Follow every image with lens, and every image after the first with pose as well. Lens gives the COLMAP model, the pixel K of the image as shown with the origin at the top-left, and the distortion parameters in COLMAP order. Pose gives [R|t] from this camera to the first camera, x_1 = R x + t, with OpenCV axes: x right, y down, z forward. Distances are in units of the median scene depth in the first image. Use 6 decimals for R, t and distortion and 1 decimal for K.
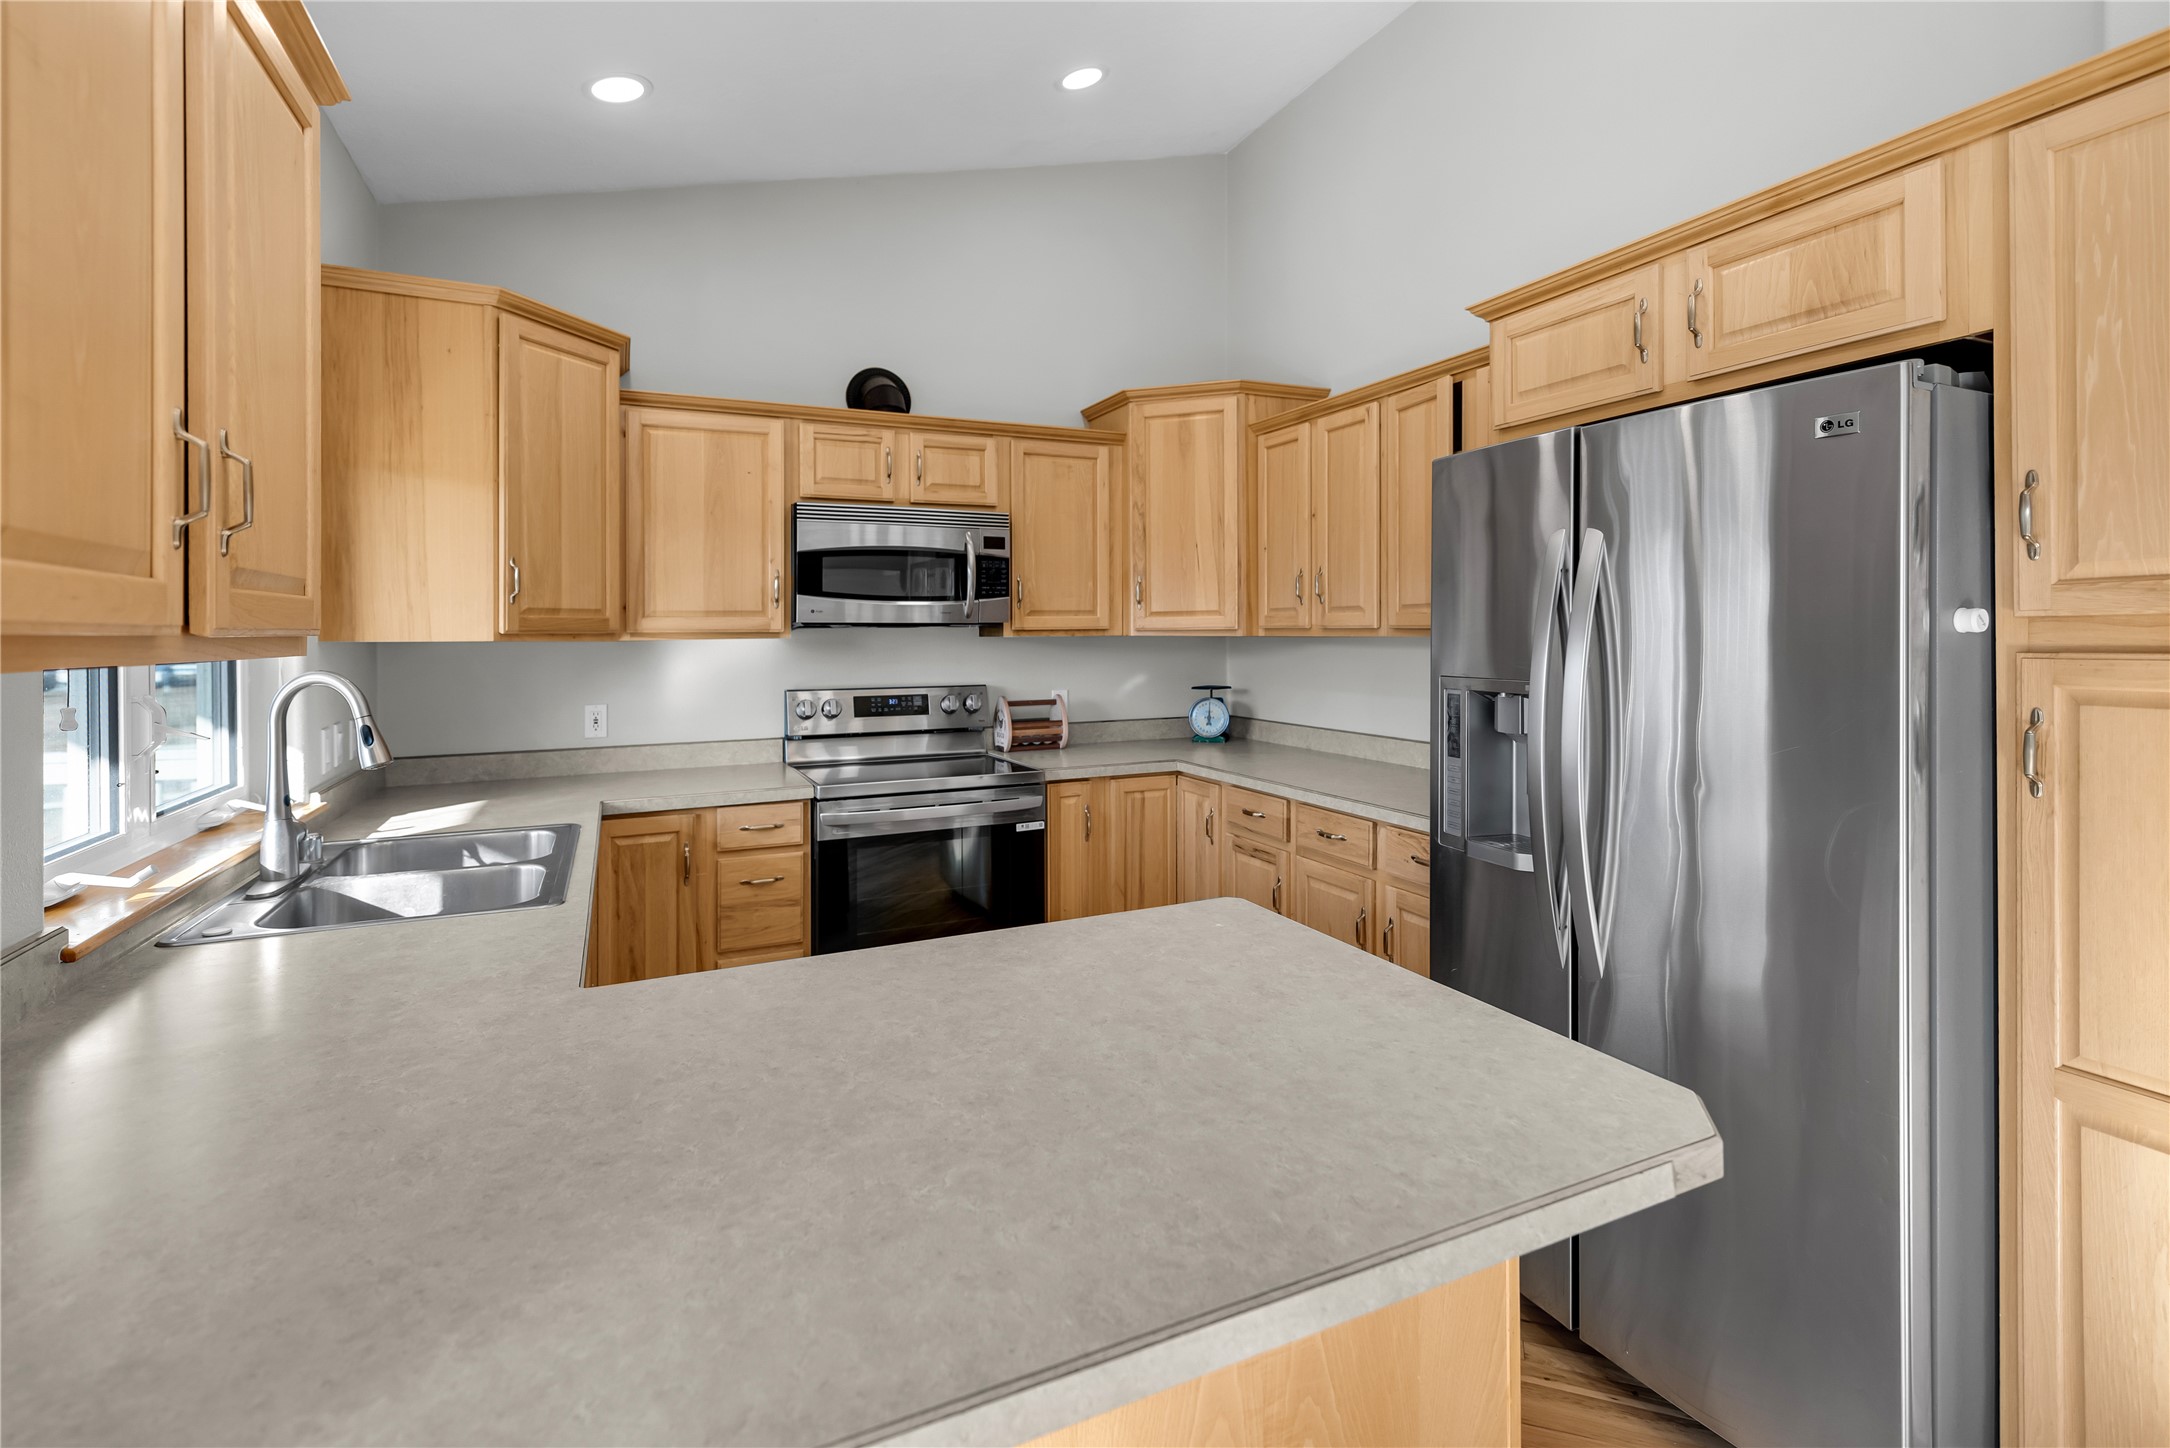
lens RADIAL K [[979.8, 0, 1060.1], [0, 979.8, 636.5], [0, 0, 1]] dist [0.008093, -0.001385]
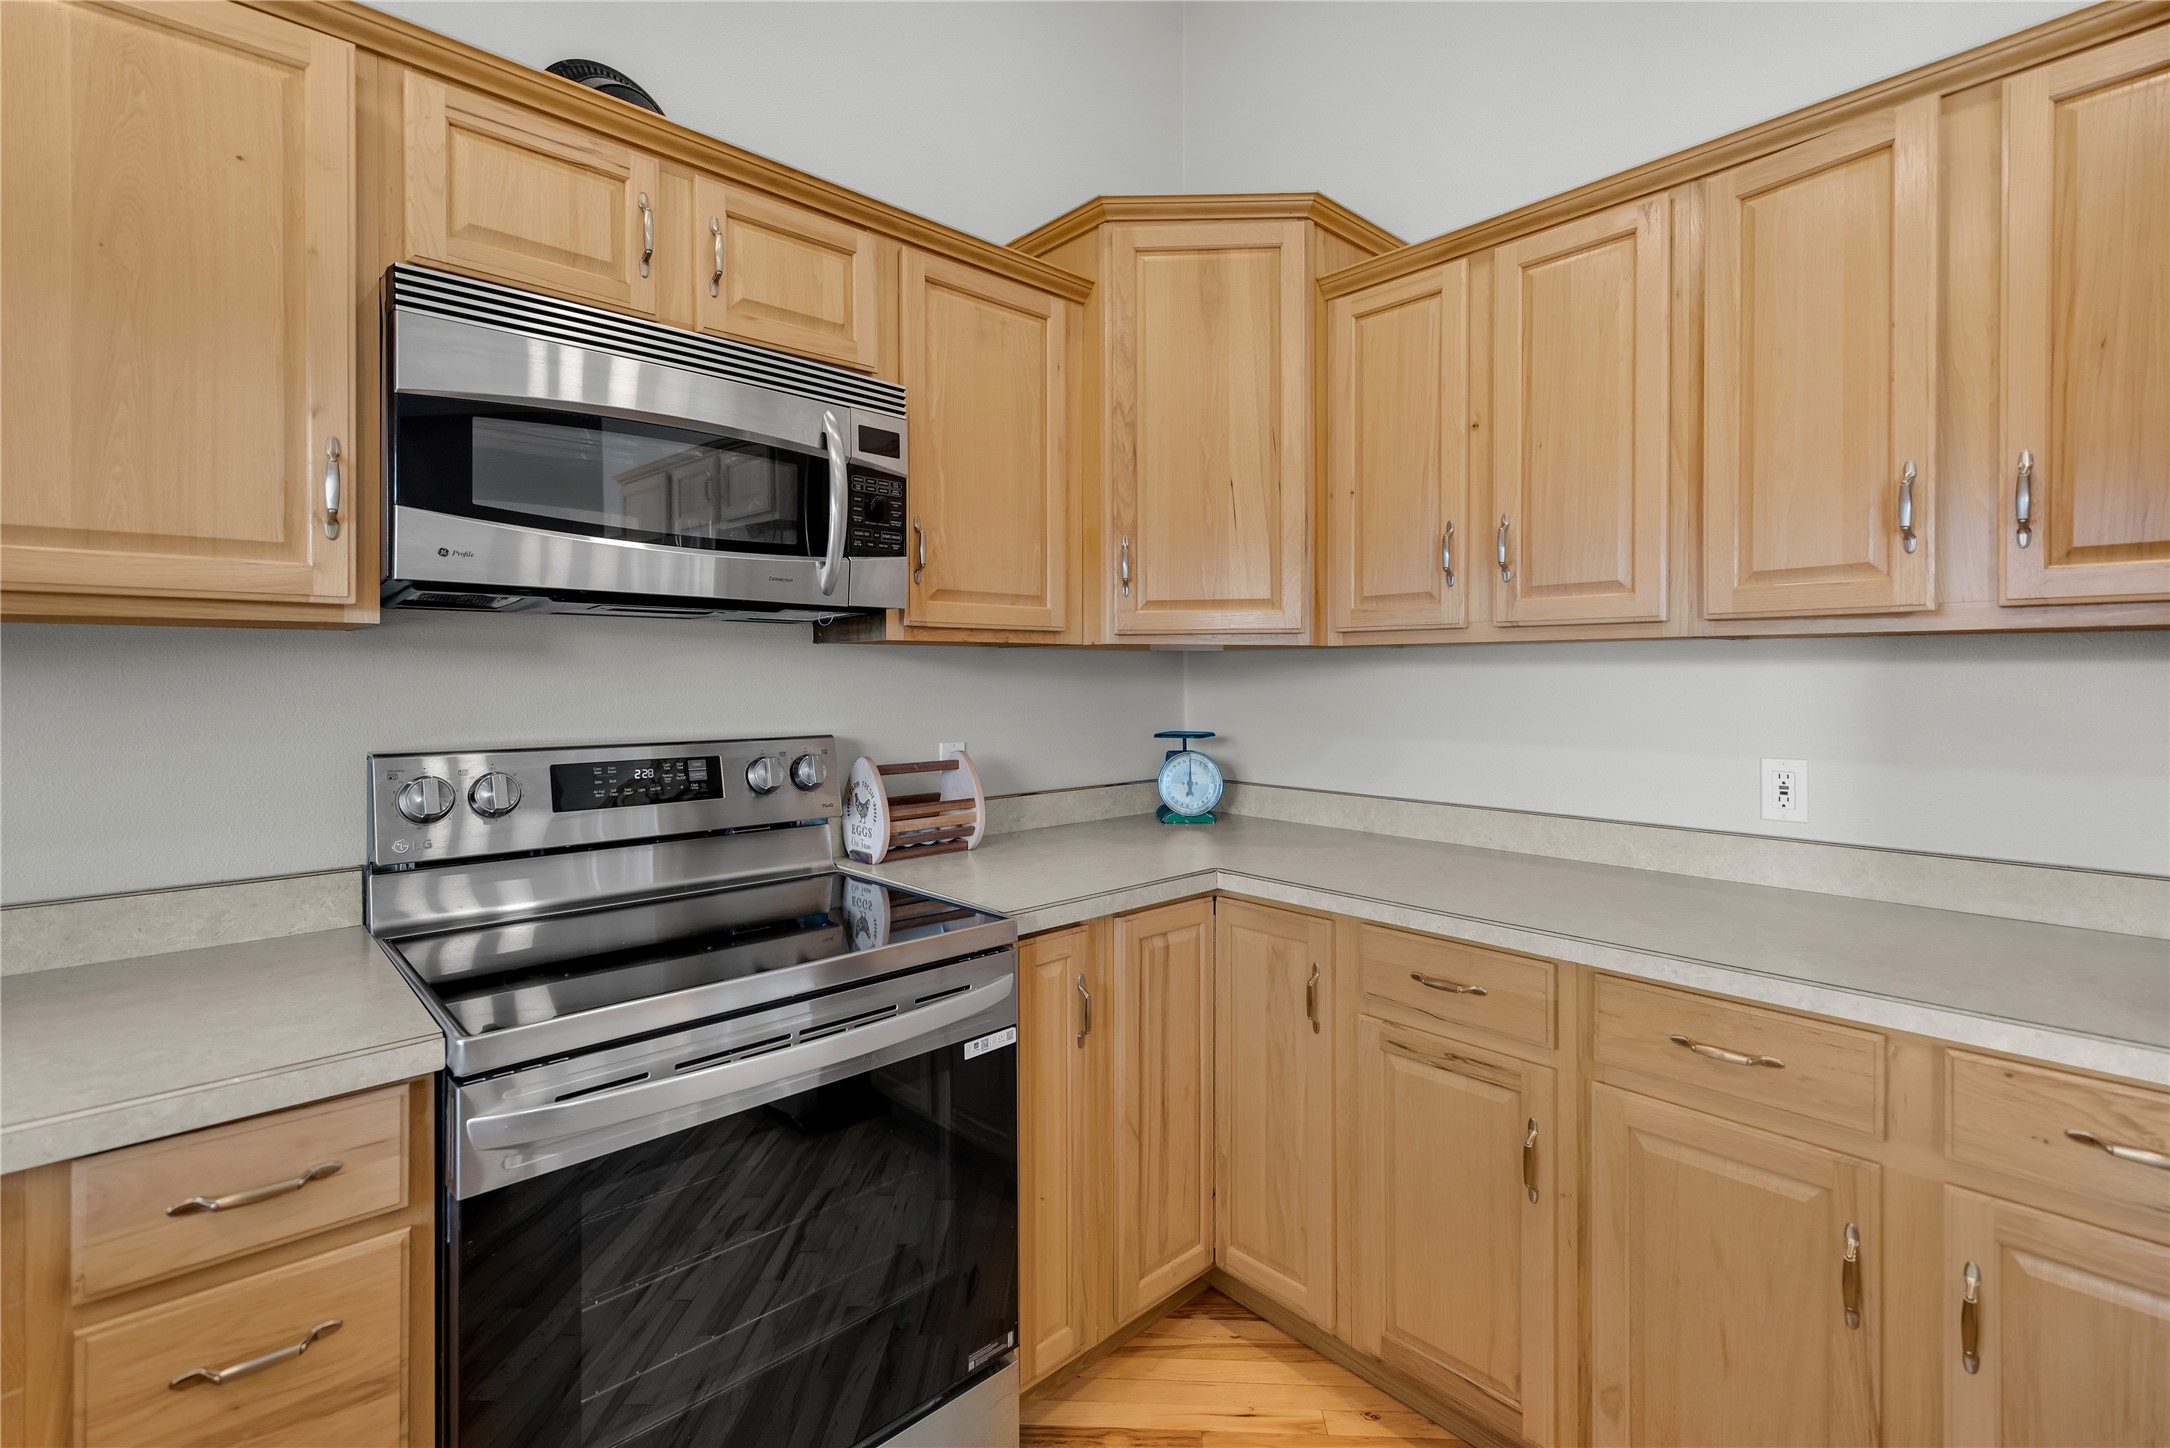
lens RADIAL K [[979.8, 0, 1078.5], [0, 979.8, 687.3], [0, 0, 1]] dist [0.008093, -0.001385]
pose [[0.949022, 0.002587, 0.315198, -0.124997], [-0.004679, 0.999972, 0.005882, 0.021984], [-0.315174, -0.007057, 0.949008, 0.505003]]
